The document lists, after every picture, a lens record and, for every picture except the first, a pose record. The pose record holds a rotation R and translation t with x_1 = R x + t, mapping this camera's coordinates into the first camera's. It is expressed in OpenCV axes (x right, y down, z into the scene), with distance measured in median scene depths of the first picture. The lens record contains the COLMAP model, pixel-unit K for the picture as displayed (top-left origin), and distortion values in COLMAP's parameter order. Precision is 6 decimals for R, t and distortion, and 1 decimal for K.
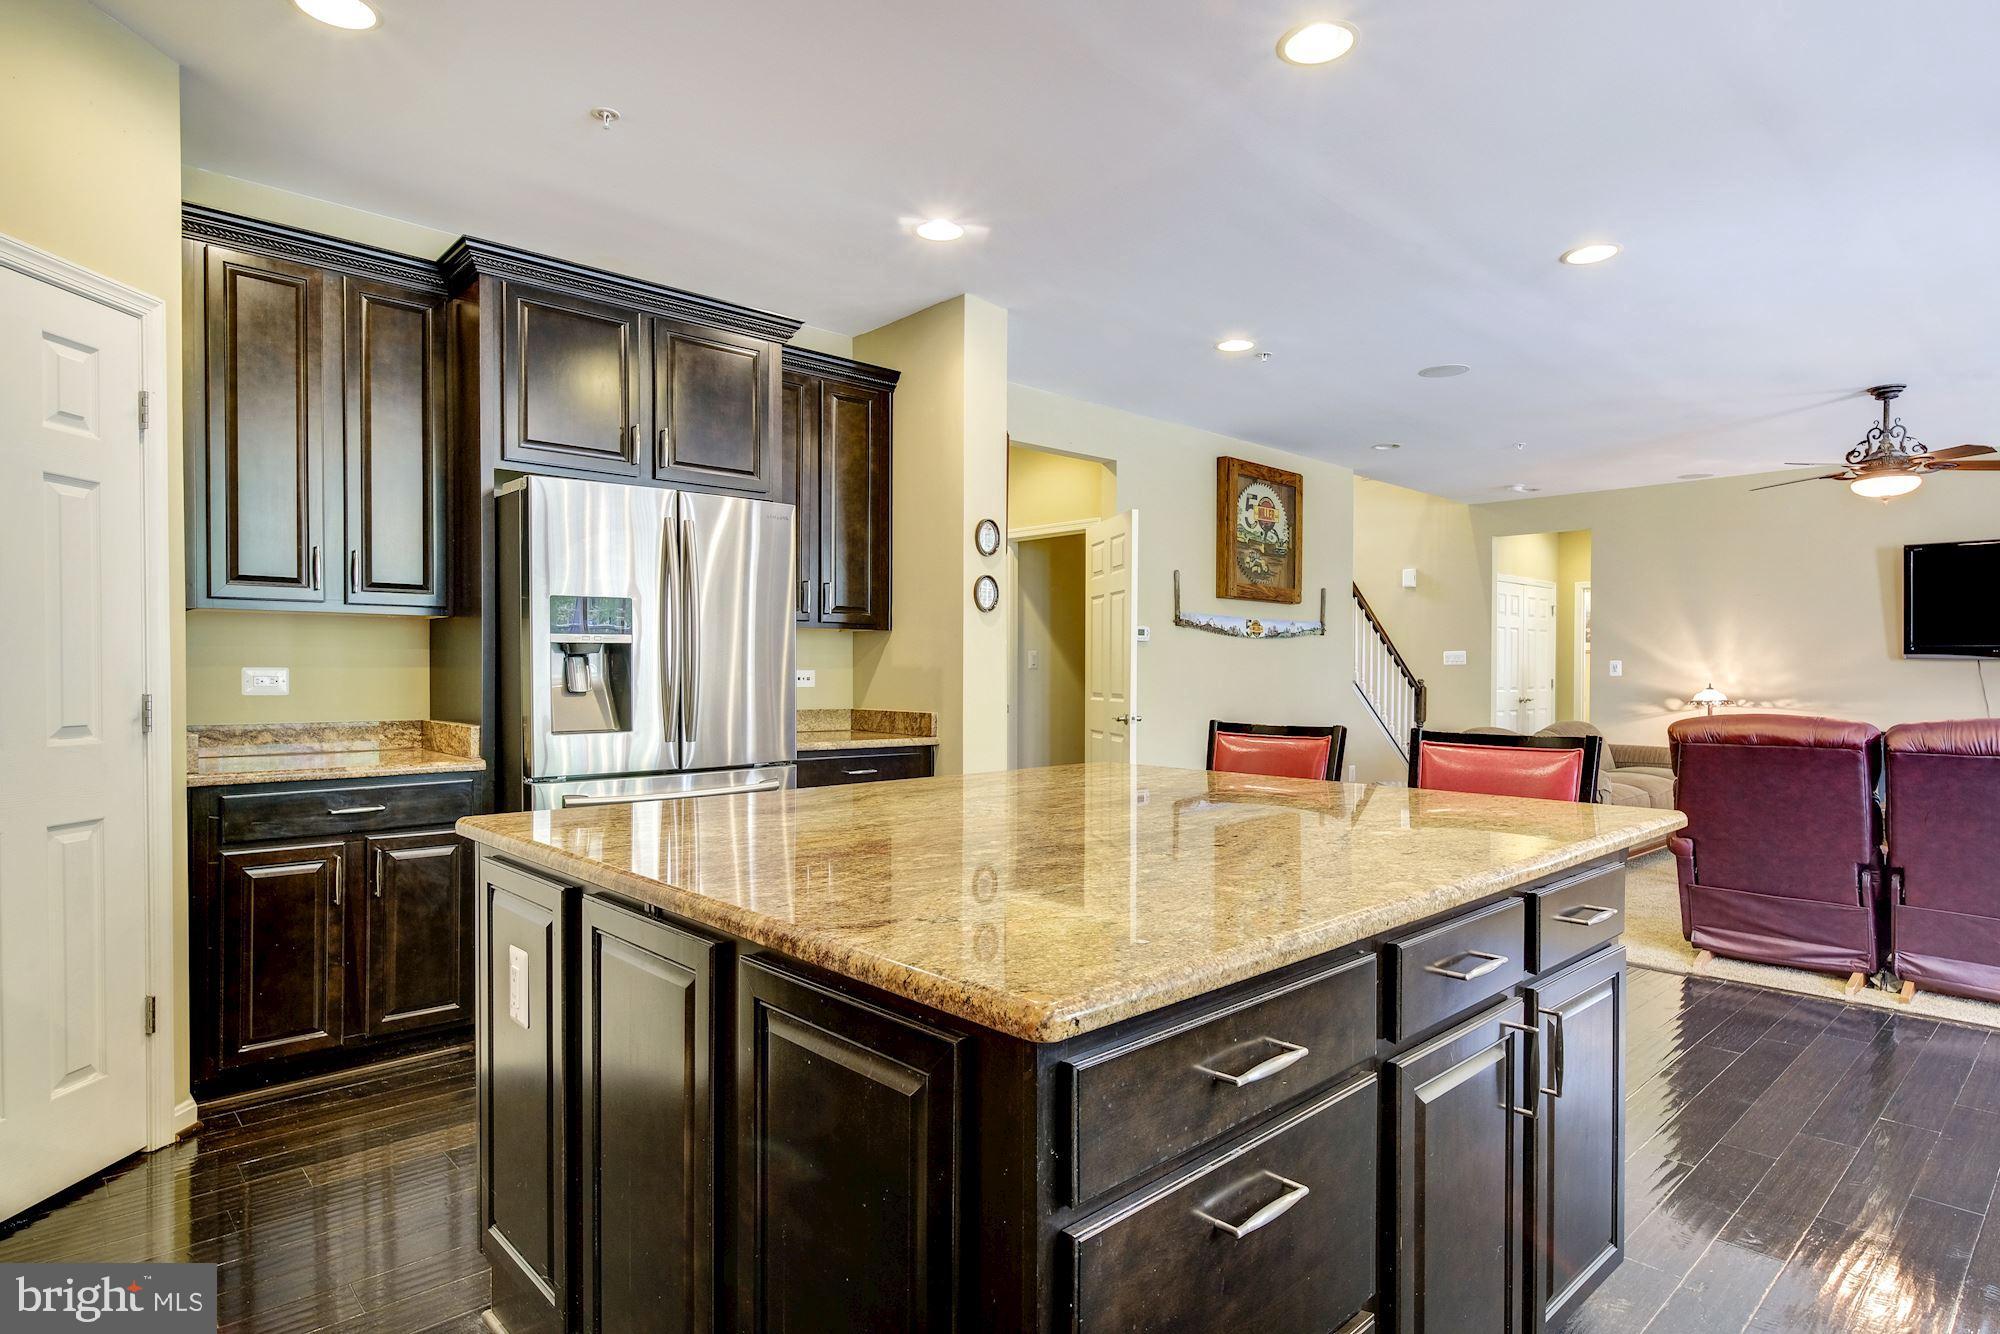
lens RADIAL K [[1080.8, 0, 1026.8], [0, 1080.8, 687.5], [0, 0, 1]] dist [-0.004858, -0.001611]
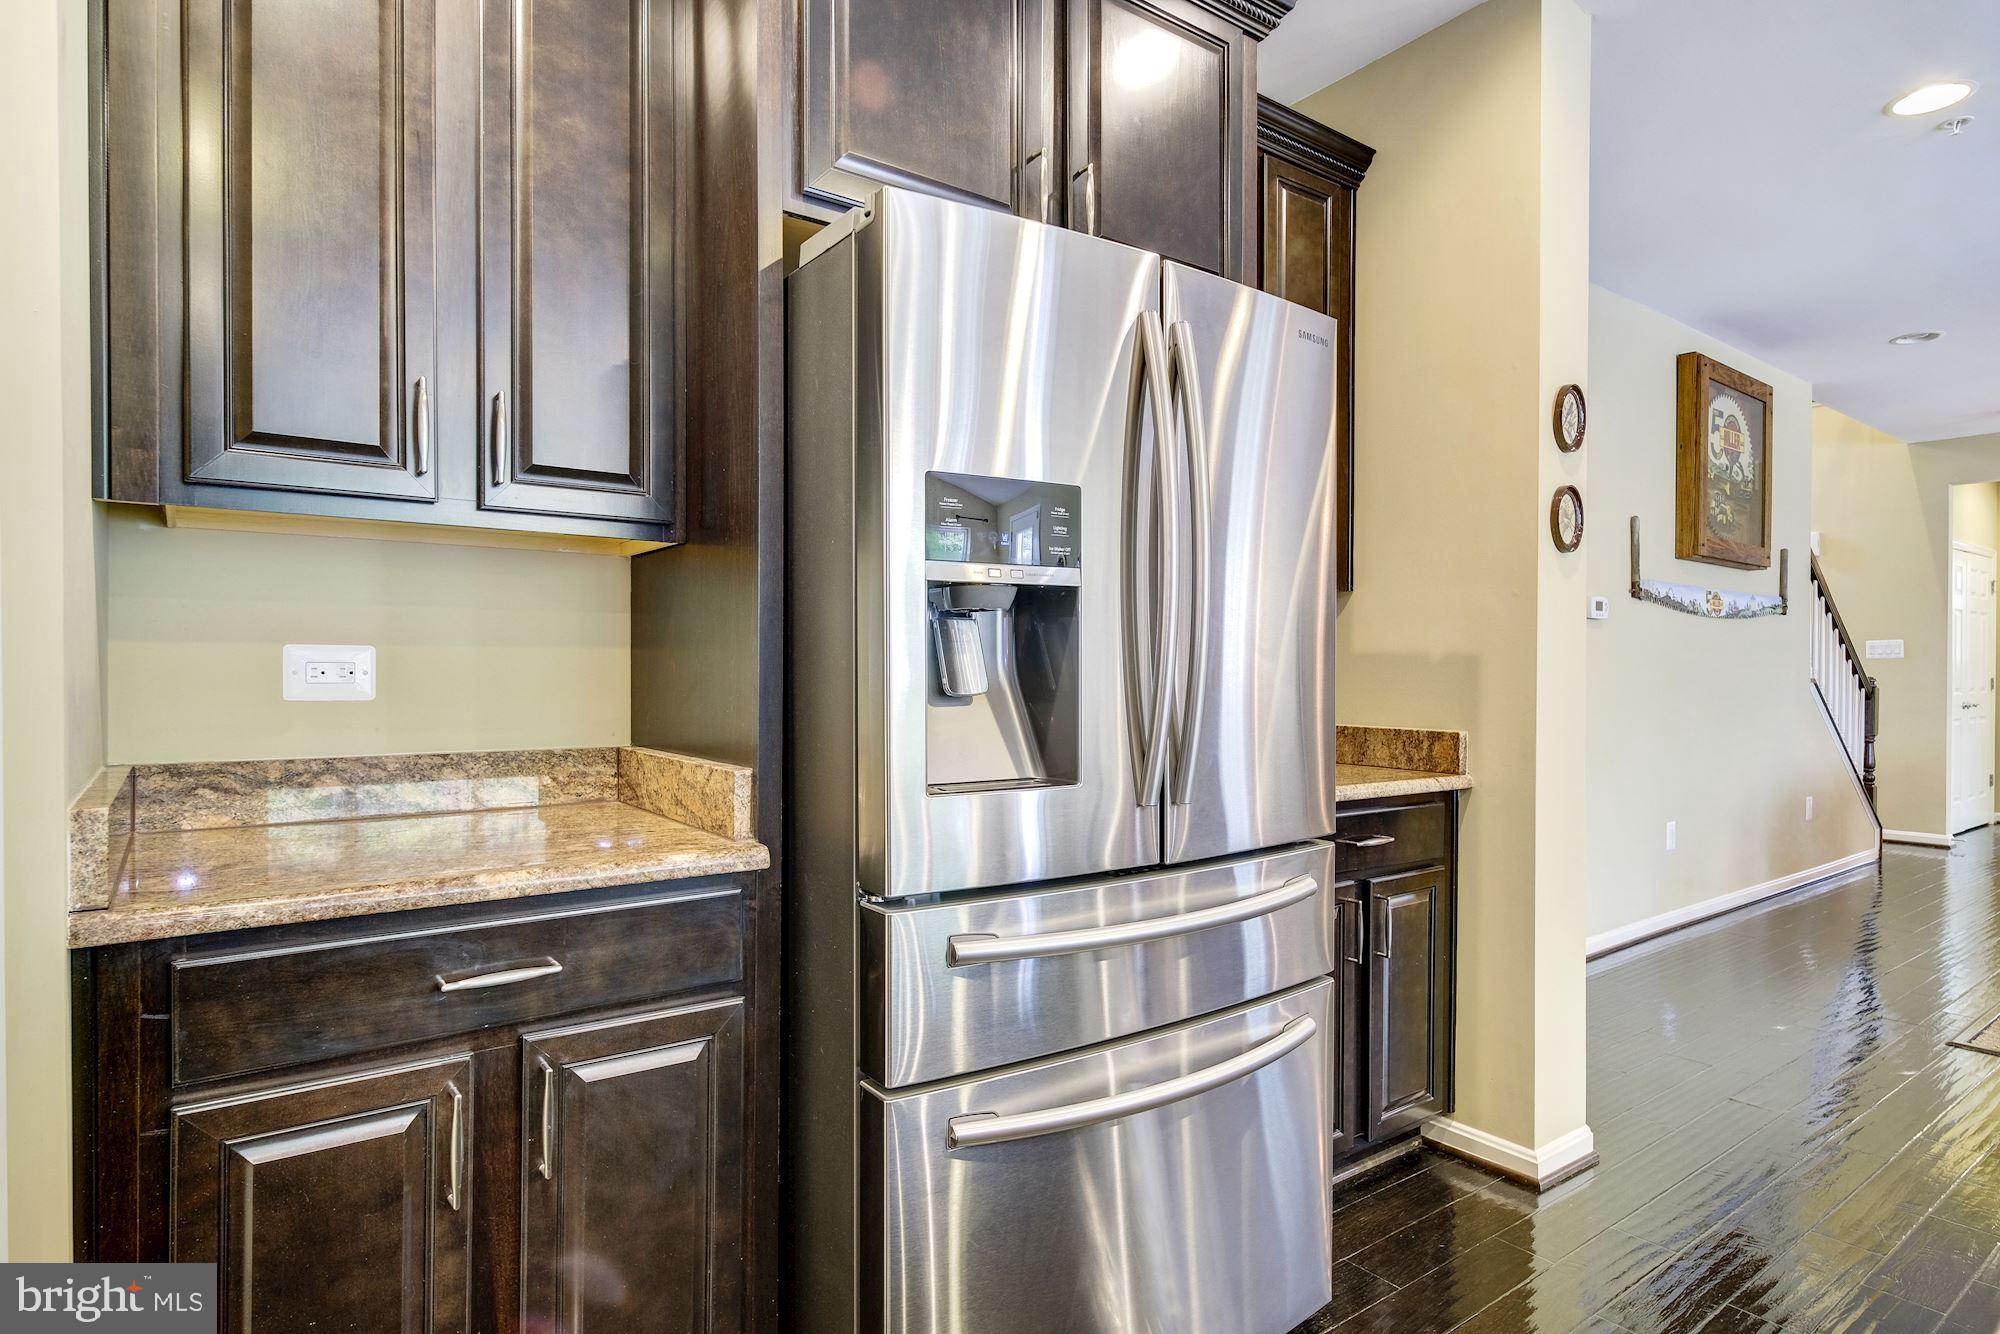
lens RADIAL K [[1071.9, 0, 1006.2], [0, 1071.9, 685.9], [0, 0, 1]] dist [0.001139, 0.001454]
pose [[0.992631, 0.001371, -0.121170, -0.343819], [-0.001604, 0.999997, -0.001826, 0.000674], [0.121167, 0.002007, 0.992630, 0.558515]]
